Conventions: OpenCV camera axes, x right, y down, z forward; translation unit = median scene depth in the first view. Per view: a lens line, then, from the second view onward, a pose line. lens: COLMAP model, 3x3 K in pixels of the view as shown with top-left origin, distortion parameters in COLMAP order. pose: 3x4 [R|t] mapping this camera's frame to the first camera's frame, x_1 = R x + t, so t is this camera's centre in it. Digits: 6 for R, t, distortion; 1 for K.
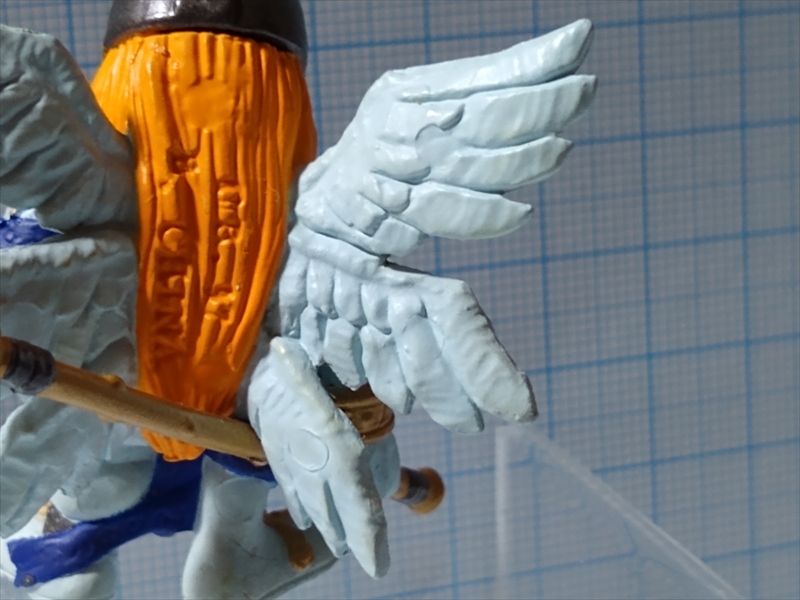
lens RADIAL K [[2022.1, 0, 397.4], [0, 2022.1, 284.8], [0, 0, 1]] dist [0.285915, -2.187674]
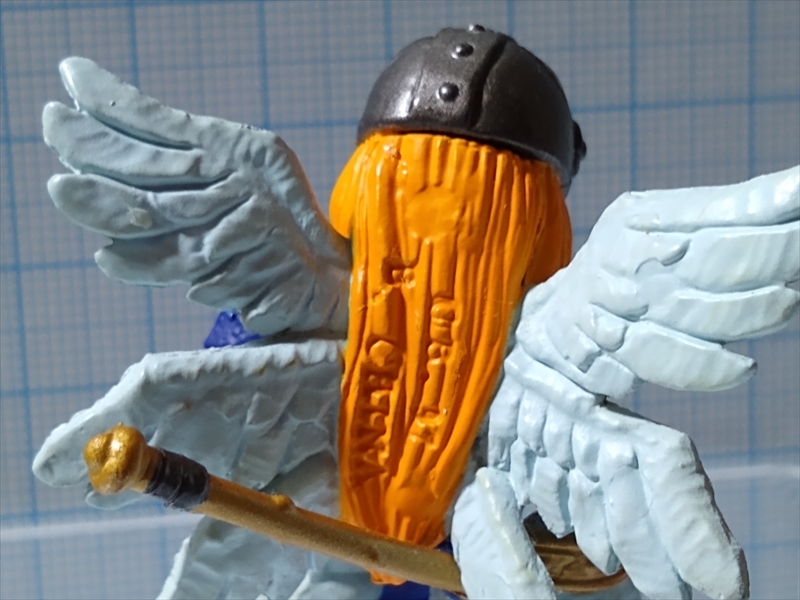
lens RADIAL K [[2022.1, 0, 397.4], [0, 2022.1, 284.8], [0, 0, 1]] dist [0.285915, -2.187674]
pose [[0.944295, 0.092165, -0.315931, 0.190668], [-0.090934, 0.995682, 0.018668, -0.072456], [0.316288, 0.011100, 0.948598, 0.110394]]
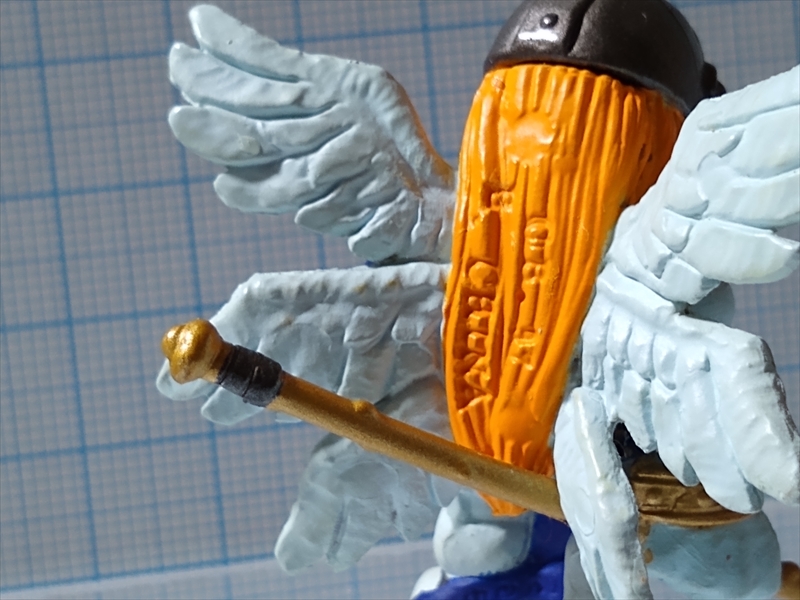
lens RADIAL K [[2022.1, 0, 397.4], [0, 2022.1, 284.8], [0, 0, 1]] dist [0.285915, -2.187674]
pose [[0.808071, 0.038096, -0.587851, 0.421713], [-0.096755, 0.992938, -0.068652, 0.051621], [0.581085, 0.112353, 0.806051, 0.205013]]
